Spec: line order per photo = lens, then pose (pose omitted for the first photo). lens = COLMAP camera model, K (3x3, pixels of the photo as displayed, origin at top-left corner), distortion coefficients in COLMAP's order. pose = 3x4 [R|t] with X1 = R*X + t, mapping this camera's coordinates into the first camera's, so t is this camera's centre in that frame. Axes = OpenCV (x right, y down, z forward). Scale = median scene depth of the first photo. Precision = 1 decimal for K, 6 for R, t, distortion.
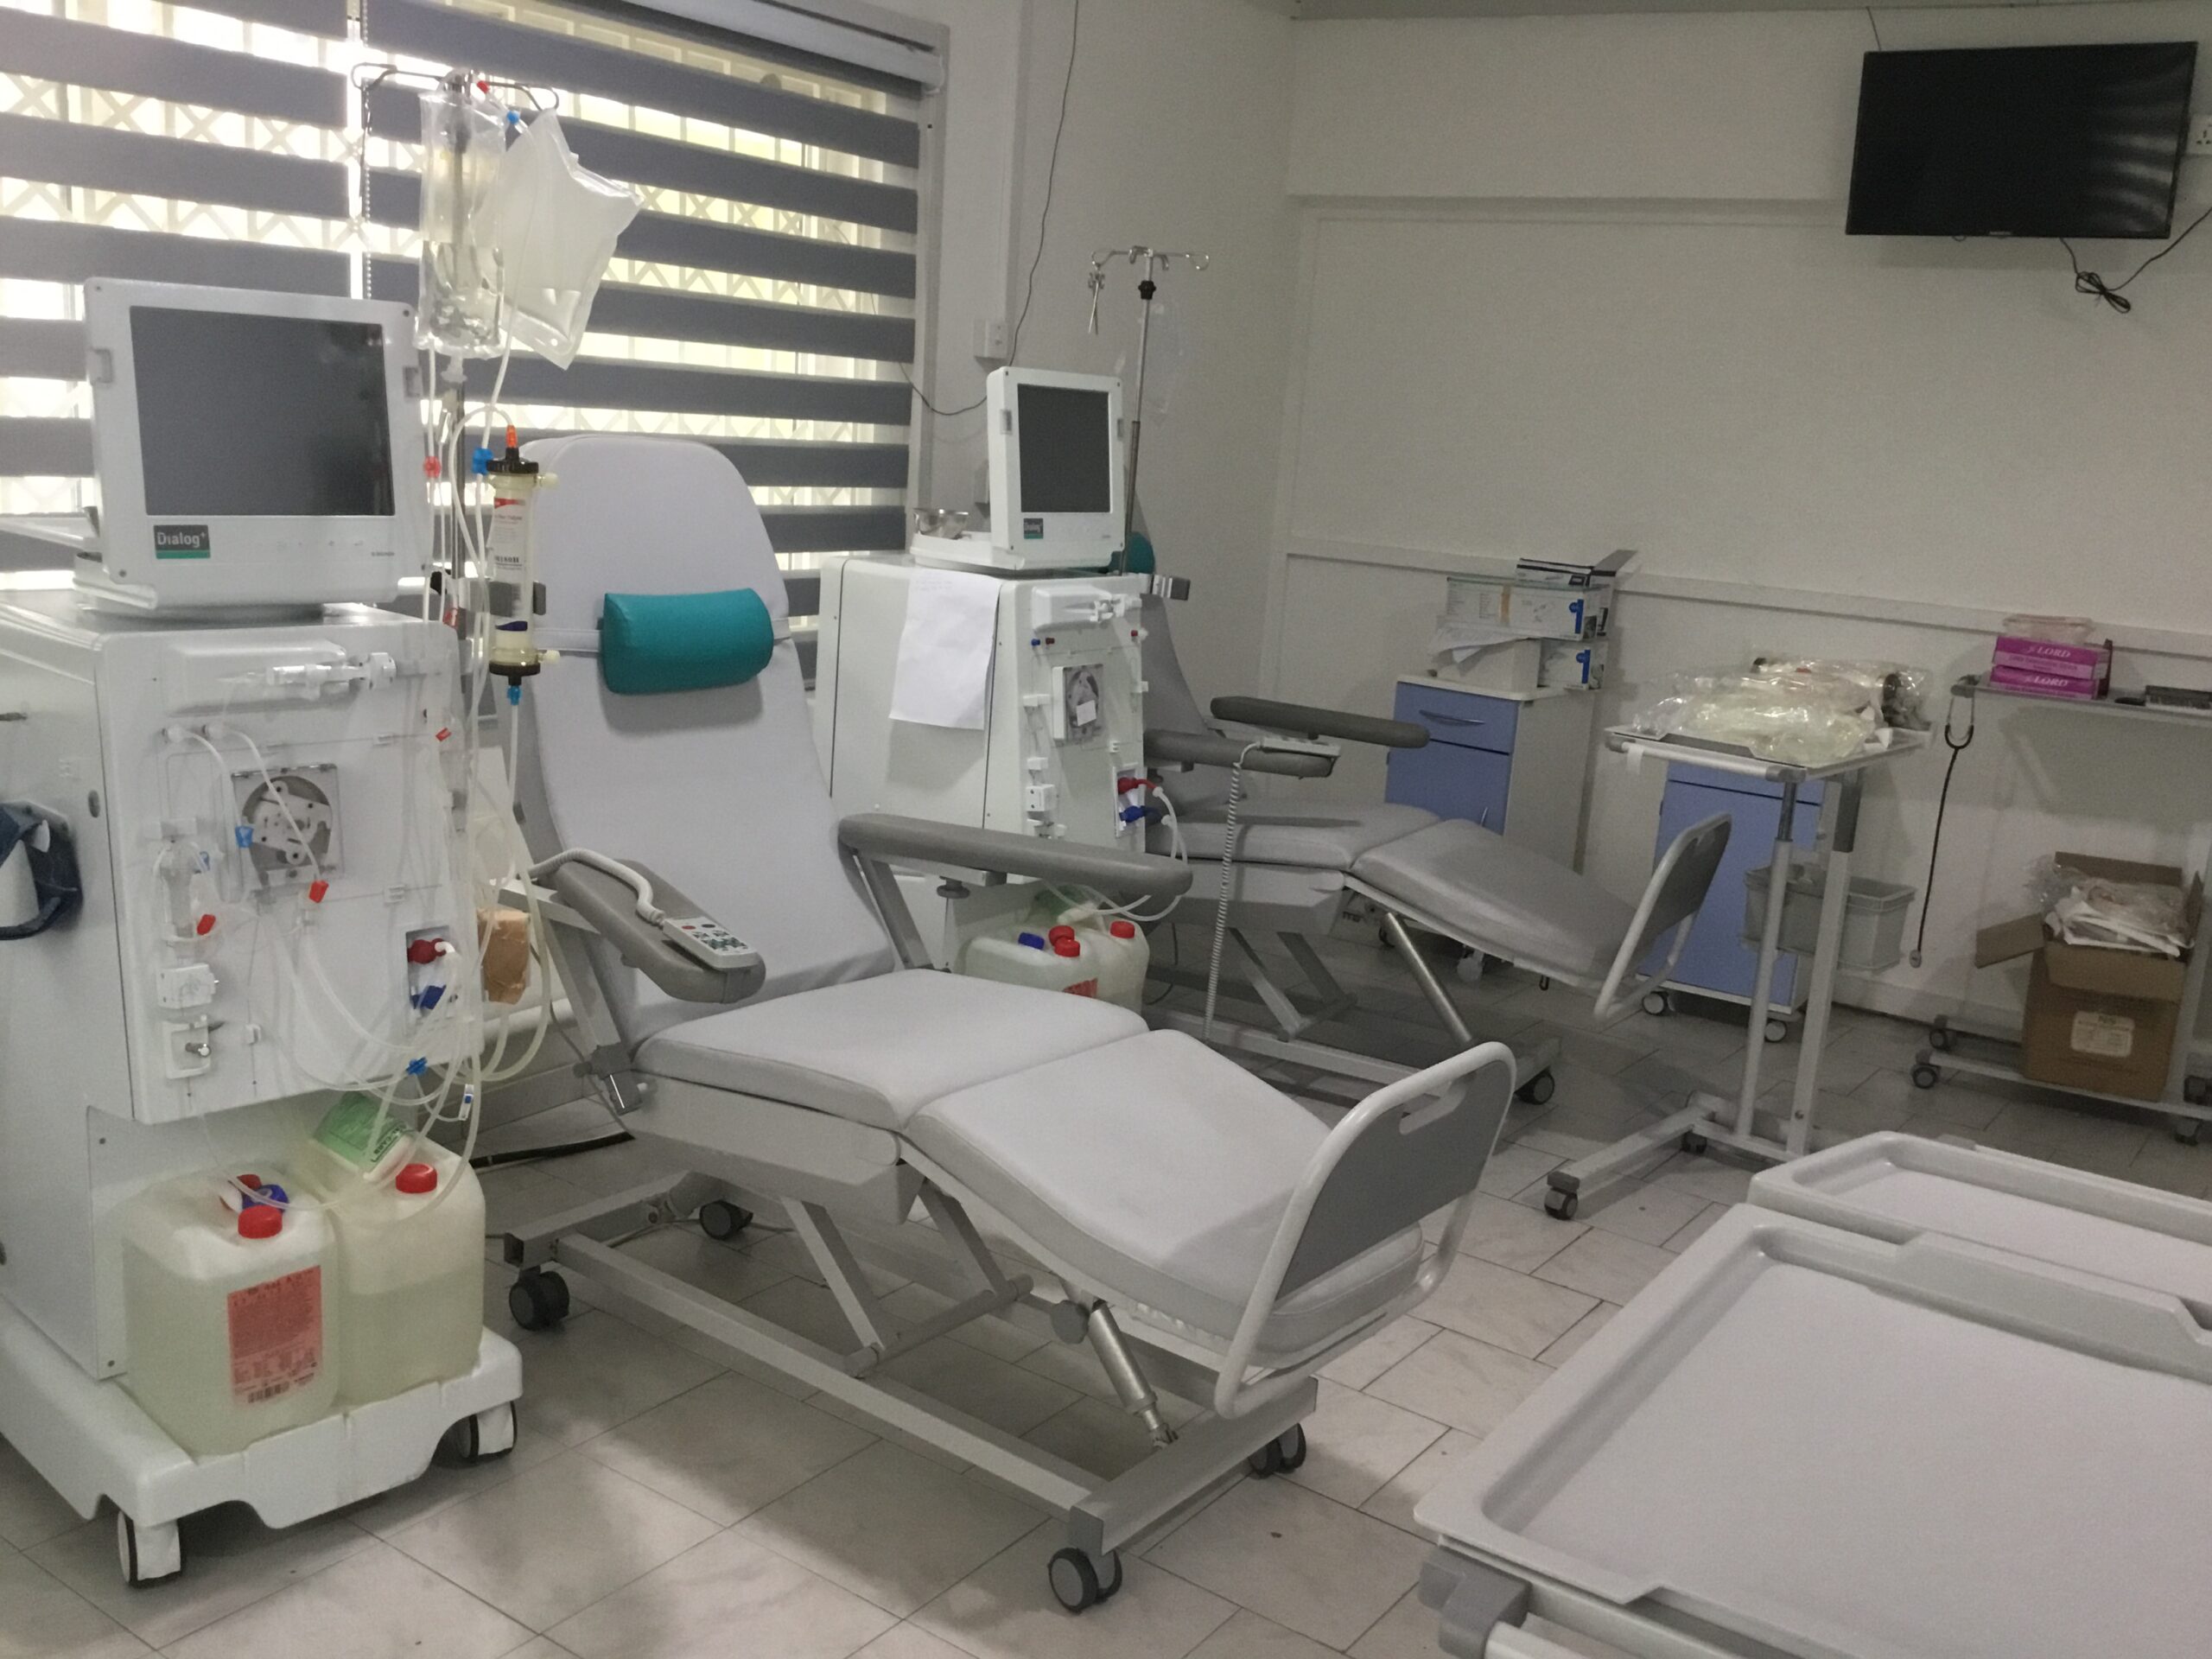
lens RADIAL K [[1992.2, 0, 1143.8], [0, 1992.2, 805.4], [0, 0, 1]] dist [0.097129, 0.003057]
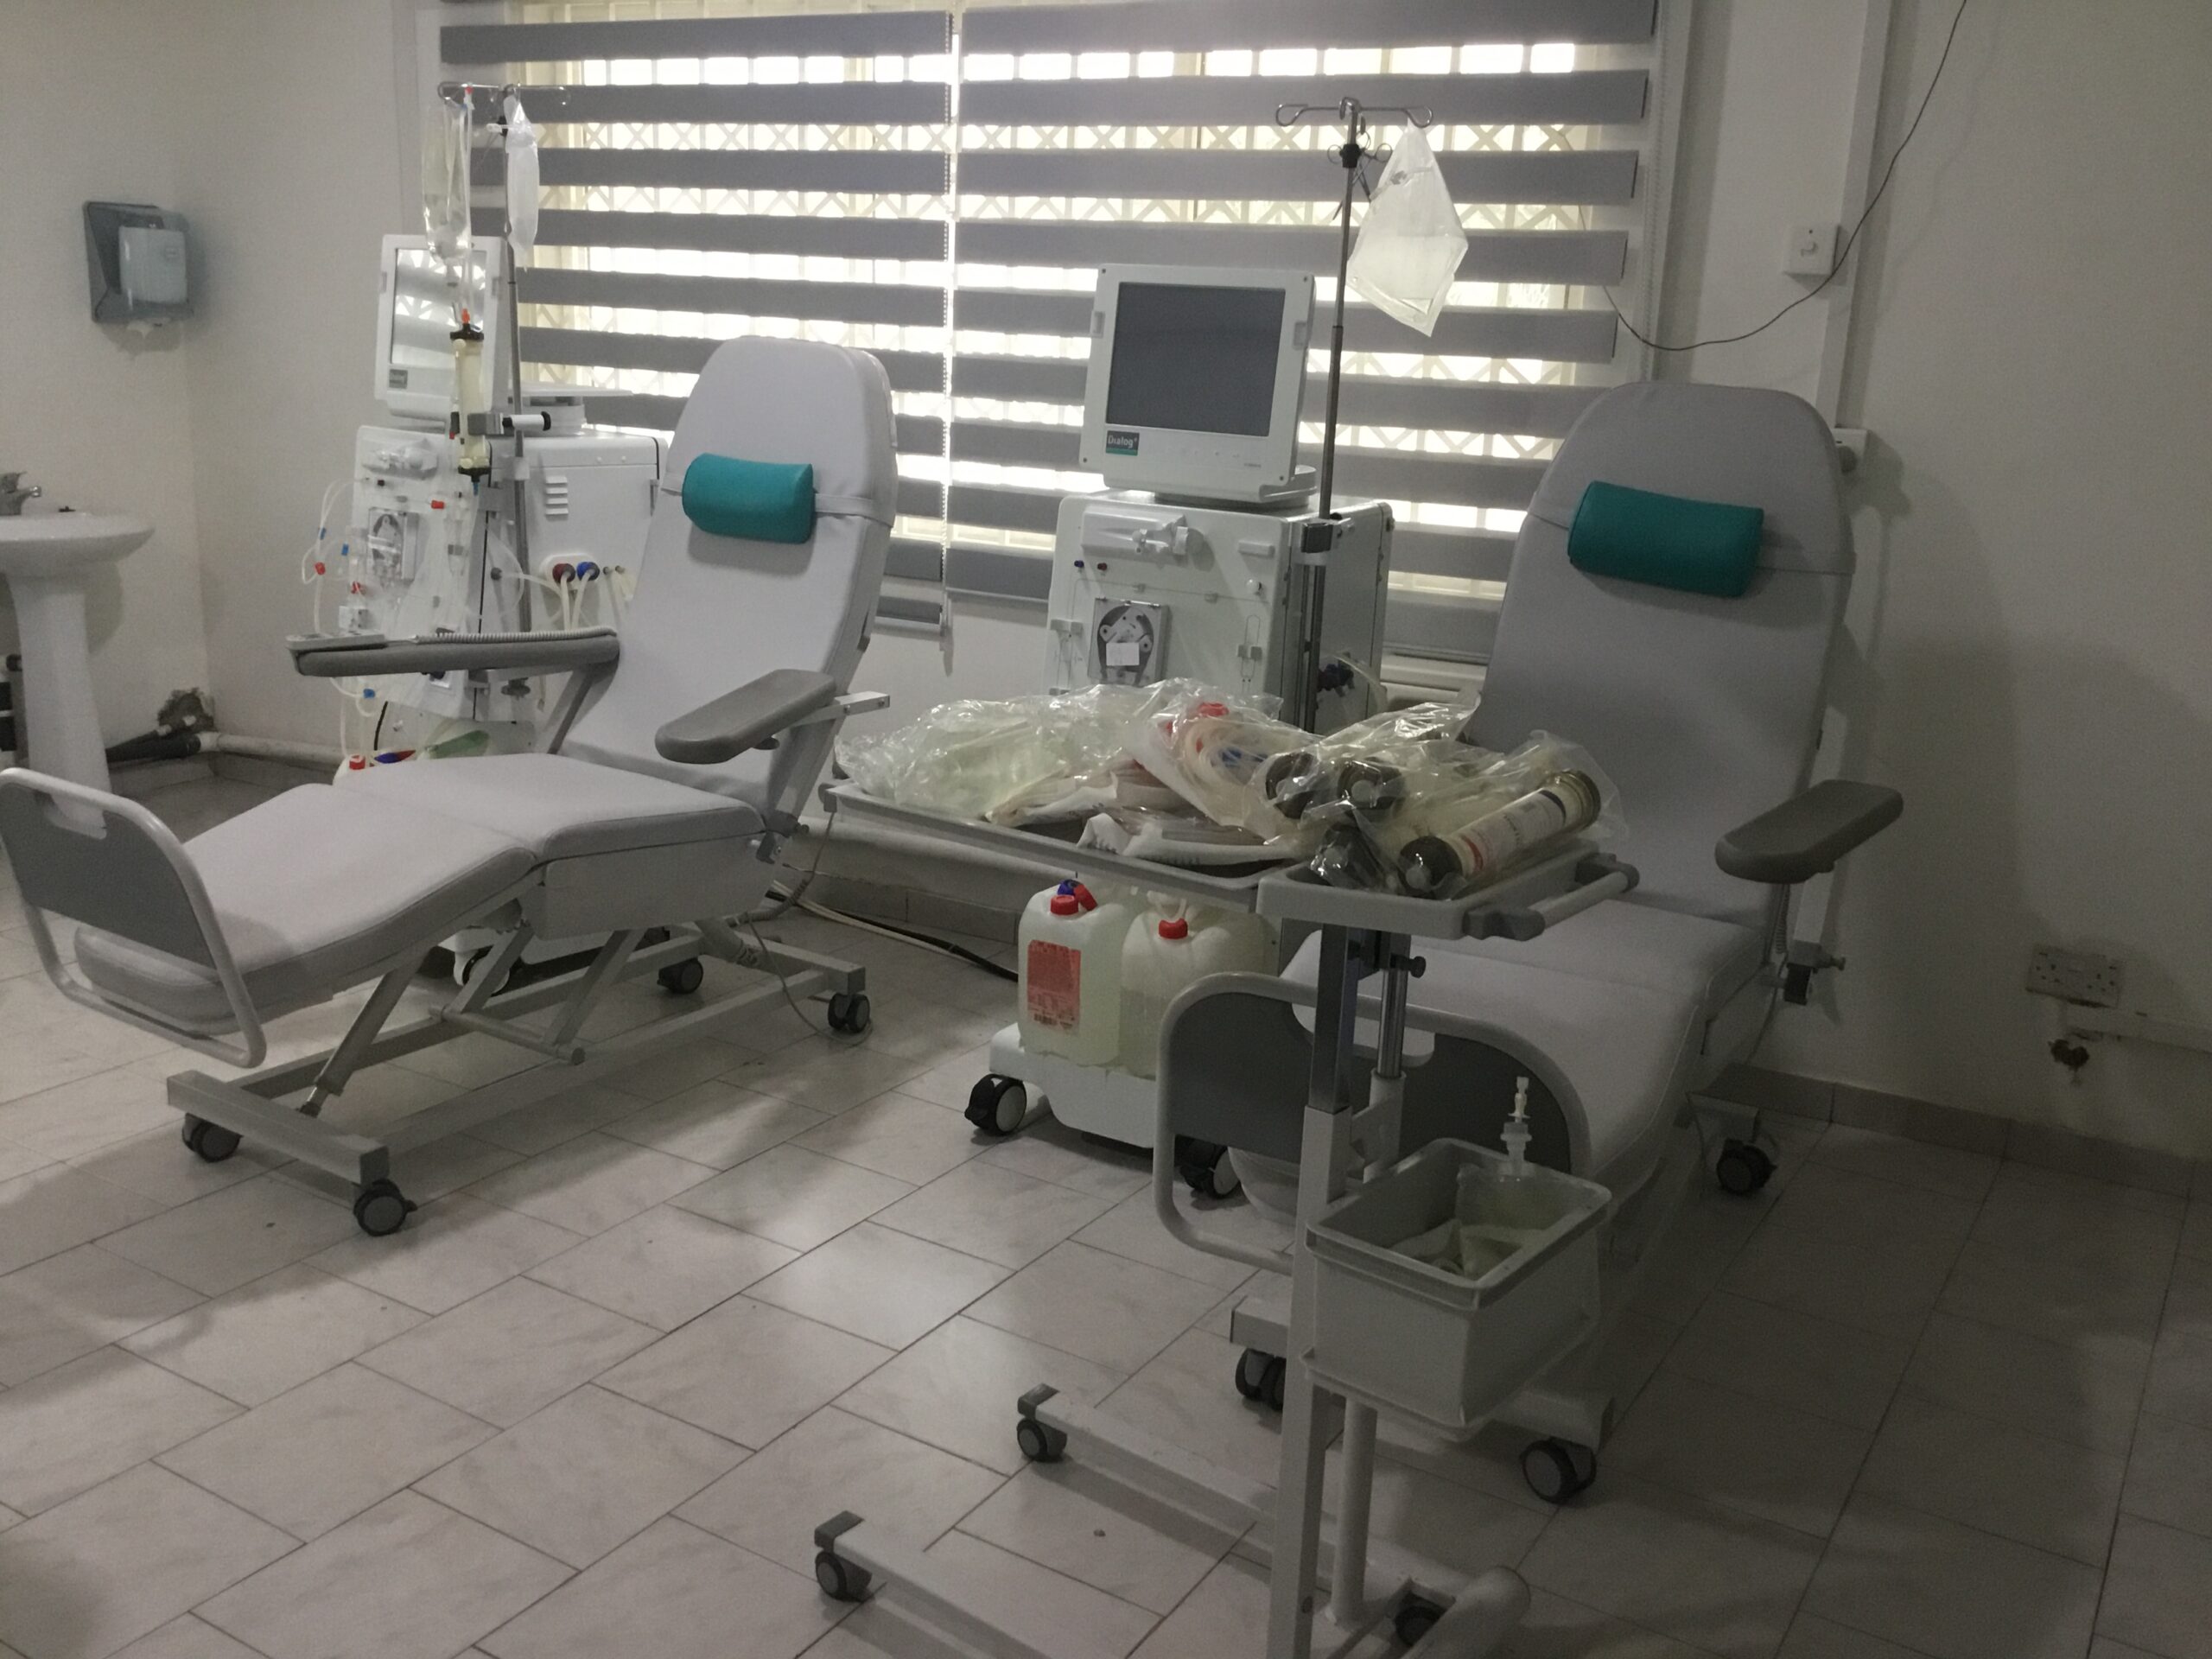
lens RADIAL K [[1992.2, 0, 1143.8], [0, 1992.2, 805.4], [0, 0, 1]] dist [0.097129, 0.003057]
pose [[0.044622, 0.182991, -0.982101, 0.878734], [-0.239704, 0.956323, 0.167297, -0.136073], [0.969820, 0.227949, 0.086537, 0.976068]]
